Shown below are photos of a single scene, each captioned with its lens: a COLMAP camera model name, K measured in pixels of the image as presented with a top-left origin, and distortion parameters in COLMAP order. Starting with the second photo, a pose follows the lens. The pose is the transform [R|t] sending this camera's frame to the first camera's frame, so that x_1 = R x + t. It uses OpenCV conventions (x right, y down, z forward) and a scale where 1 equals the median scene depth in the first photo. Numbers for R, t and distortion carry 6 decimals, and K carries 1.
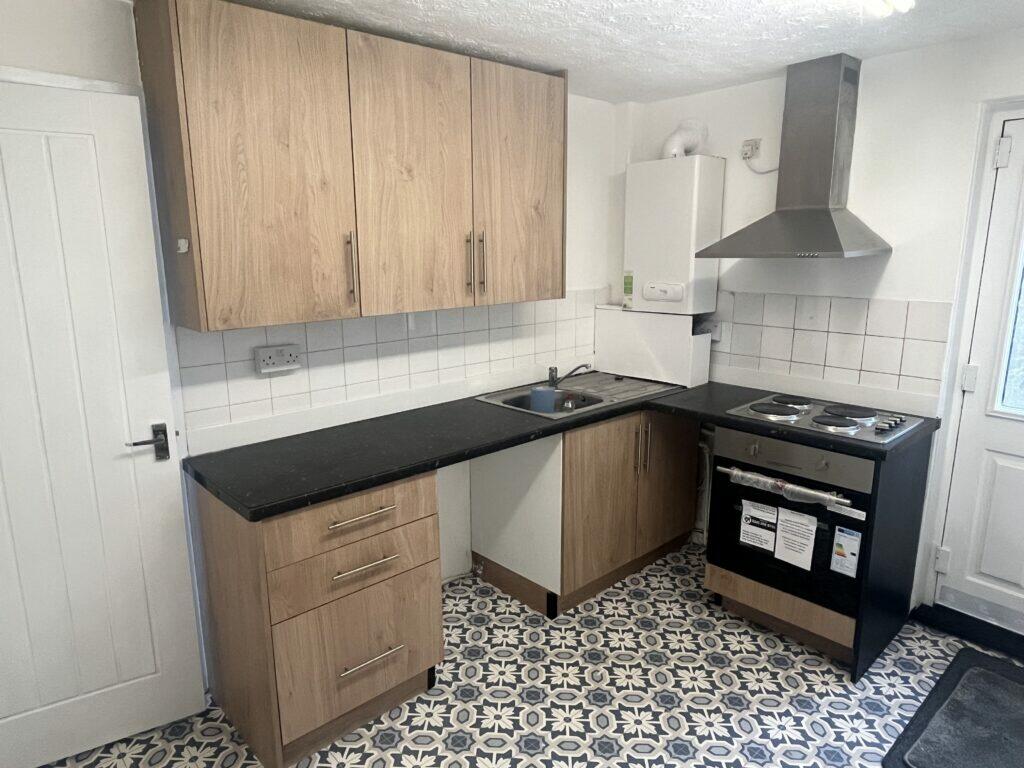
lens RADIAL K [[660.4, 0, 509.2], [0, 660.4, 383.0], [0, 0, 1]] dist [0.001002, 0.002414]
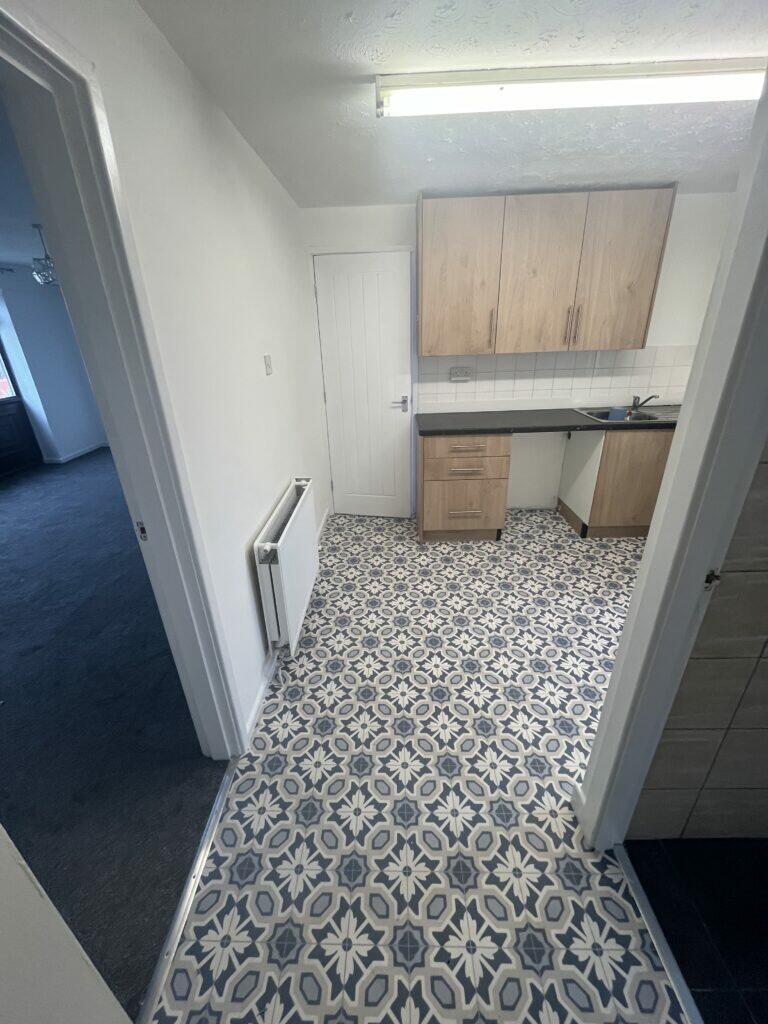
lens RADIAL K [[414.8, 0, 384.2], [0, 414.8, 508.3], [0, 0, 1]] dist [-0.002960, -0.000284]
pose [[0.734804, 0.259098, -0.626842, 0.435387], [-0.116228, 0.958594, 0.259978, 0.062039], [0.668247, -0.118176, 0.734493, -0.212282]]
